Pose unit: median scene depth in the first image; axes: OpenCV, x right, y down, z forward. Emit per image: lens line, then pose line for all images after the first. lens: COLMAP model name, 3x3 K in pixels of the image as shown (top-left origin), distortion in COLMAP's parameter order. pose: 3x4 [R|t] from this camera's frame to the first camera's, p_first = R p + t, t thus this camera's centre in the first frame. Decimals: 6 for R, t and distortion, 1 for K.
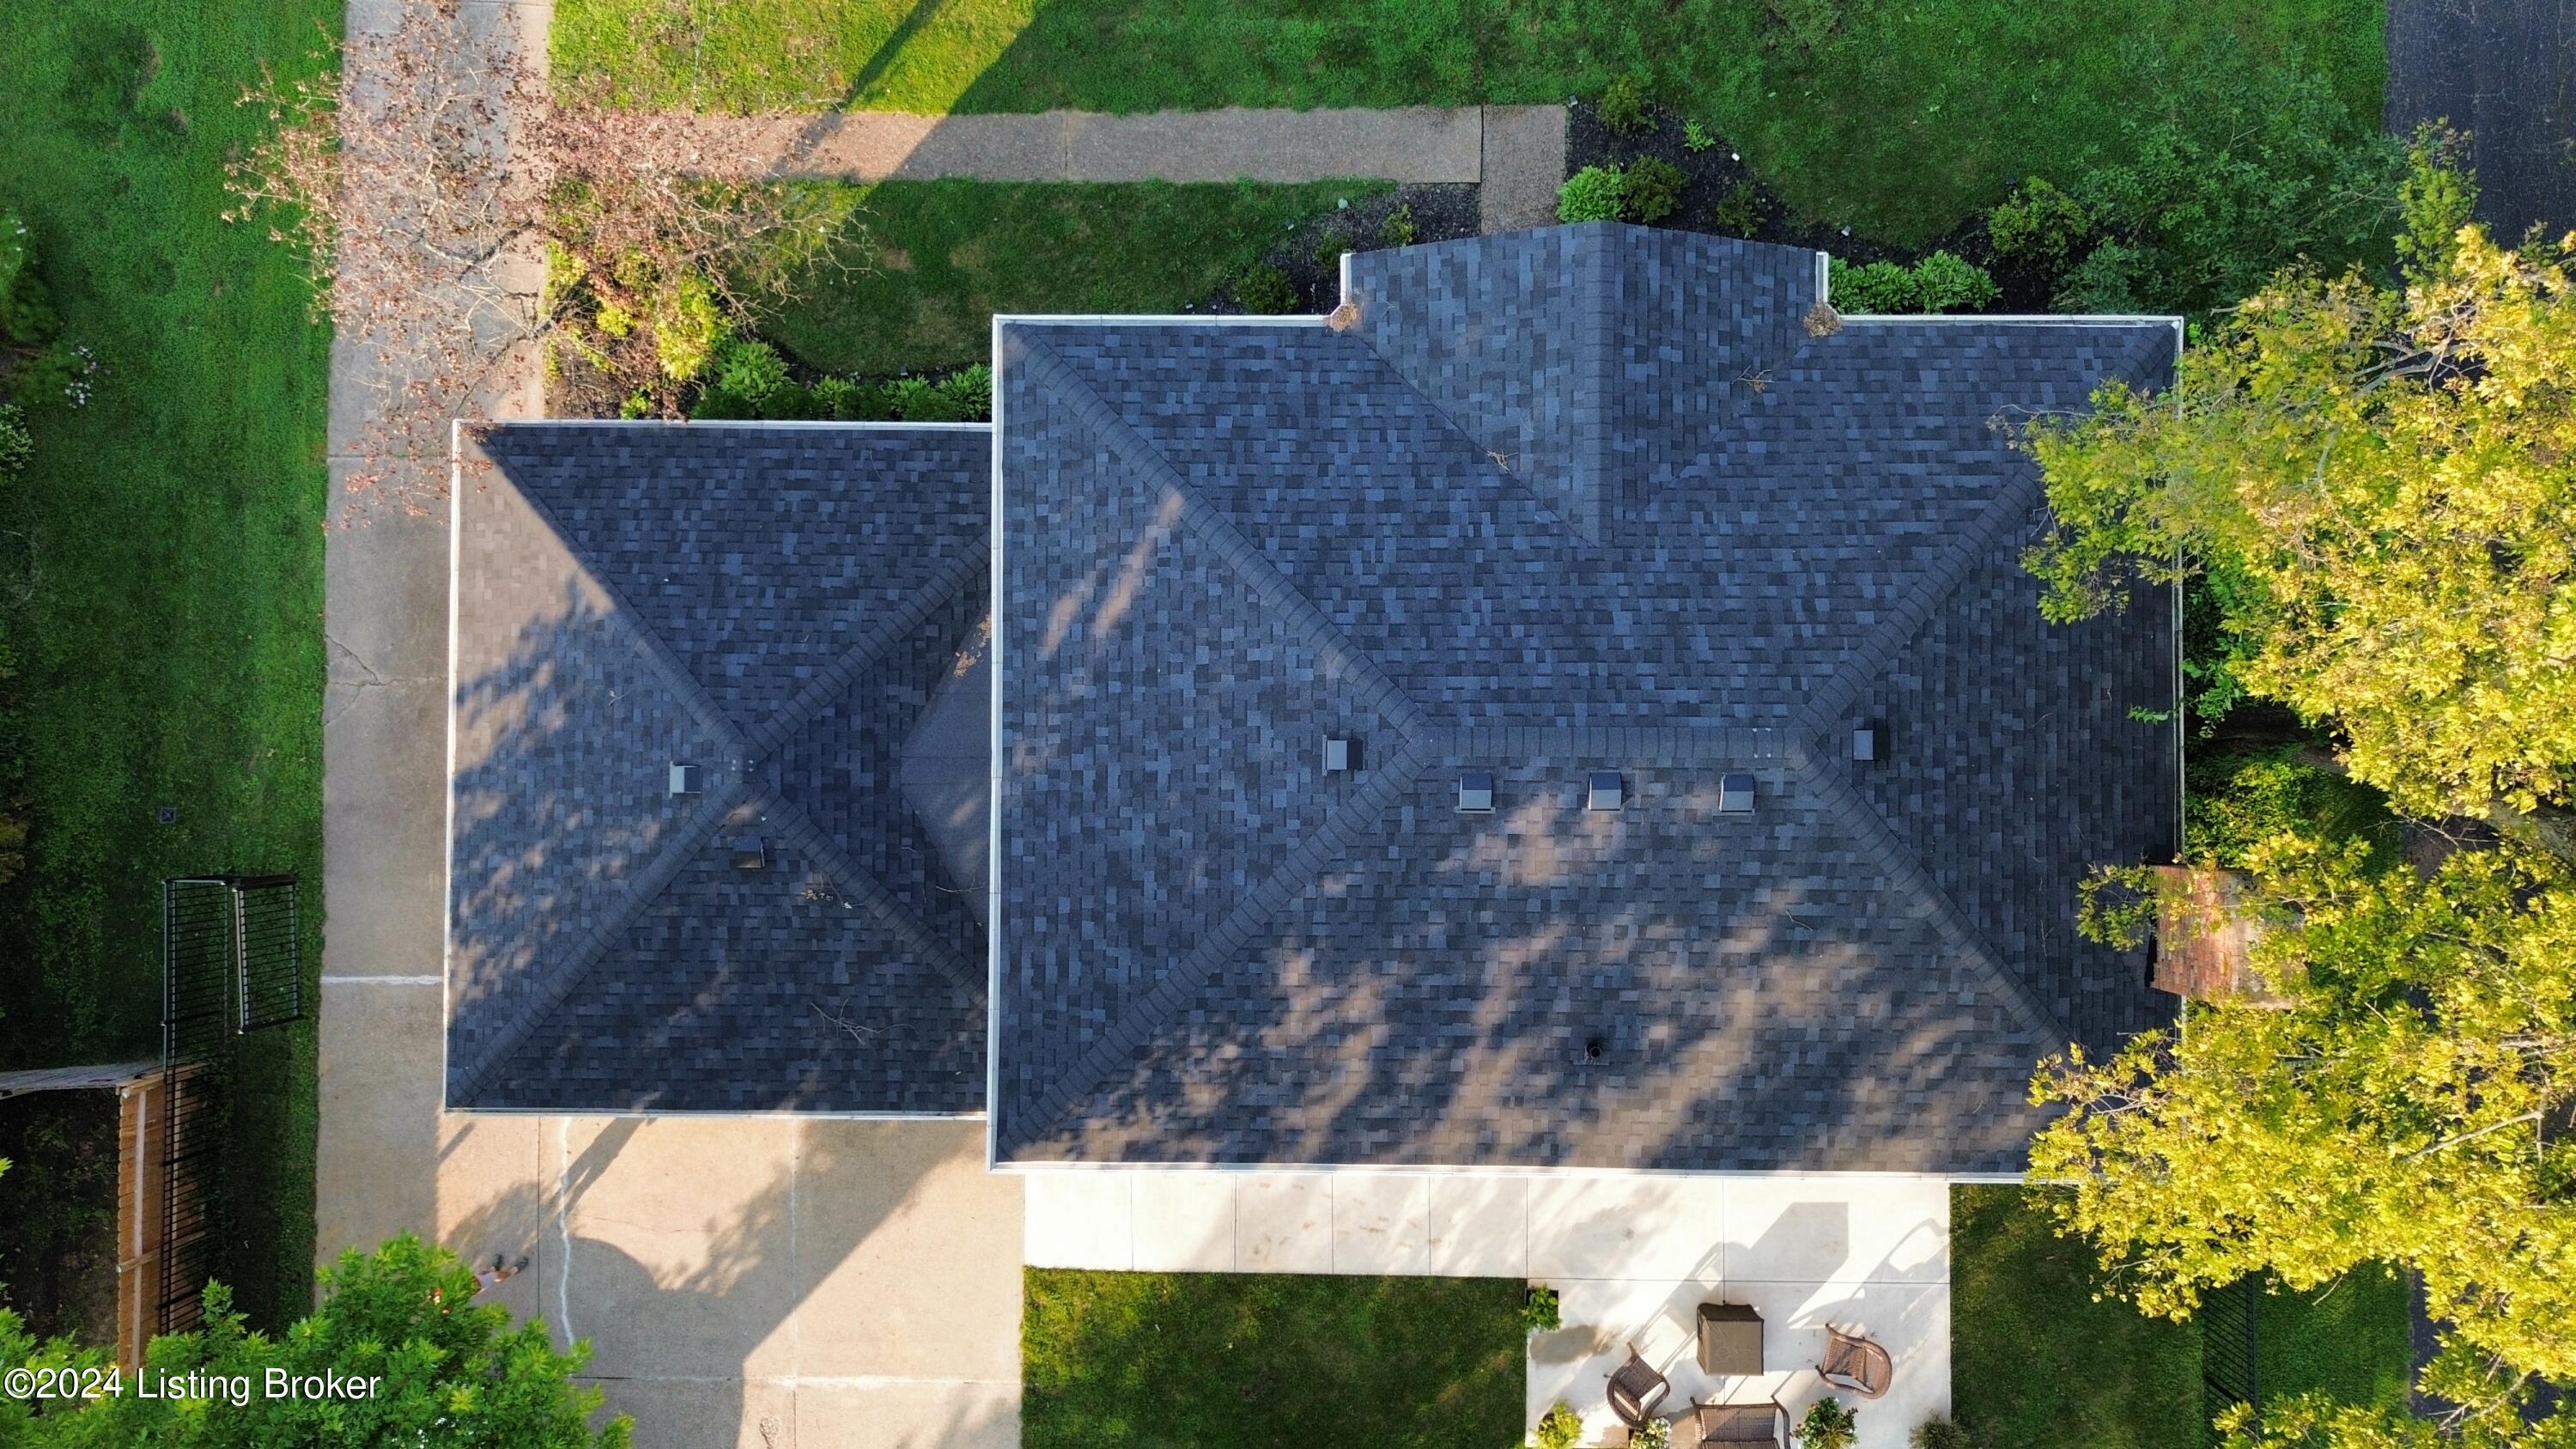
lens RADIAL K [[1727.8, 0, 1288.0], [0, 1727.8, 724.5], [0, 0, 1]] dist [0.005615, 0.002857]
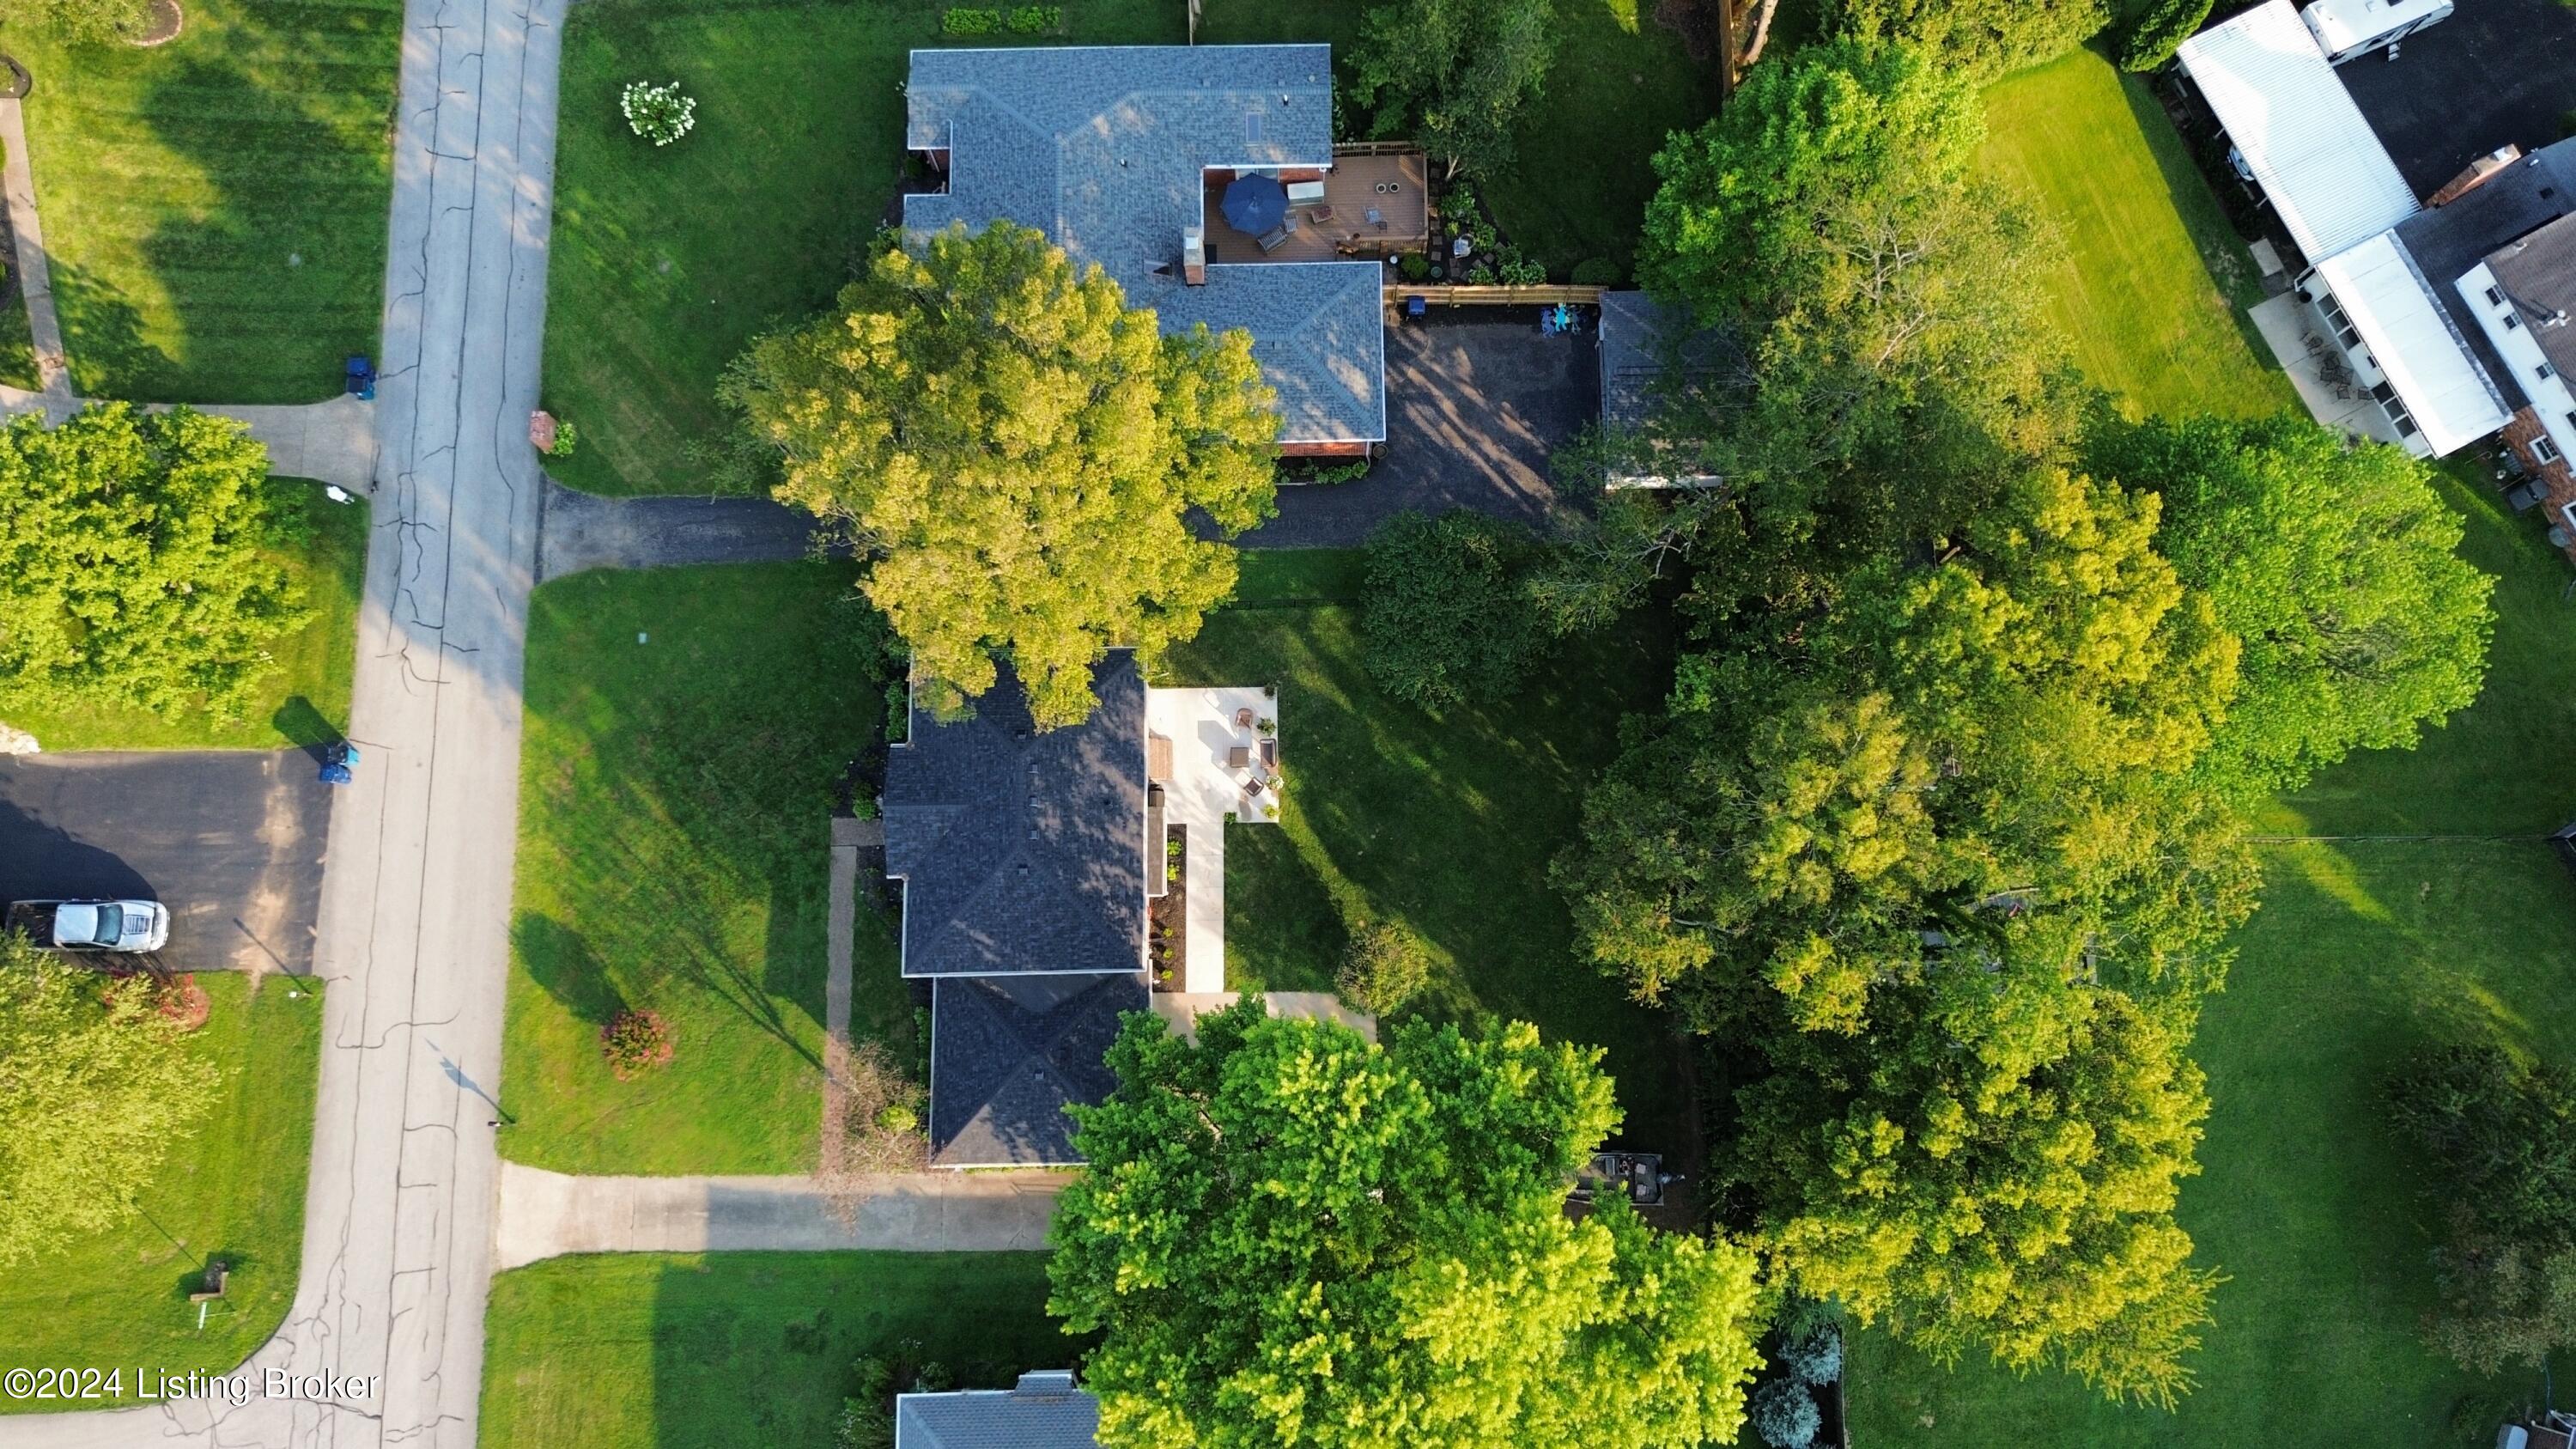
lens RADIAL K [[1727.8, 0, 1288.0], [0, 1727.8, 724.5], [0, 0, 1]] dist [0.005615, 0.002857]
pose [[-0.022265, -0.978690, 0.204132, -0.310180], [0.999602, -0.018253, 0.021516, 0.372922], [-0.017332, 0.204530, 0.978707, -1.984439]]
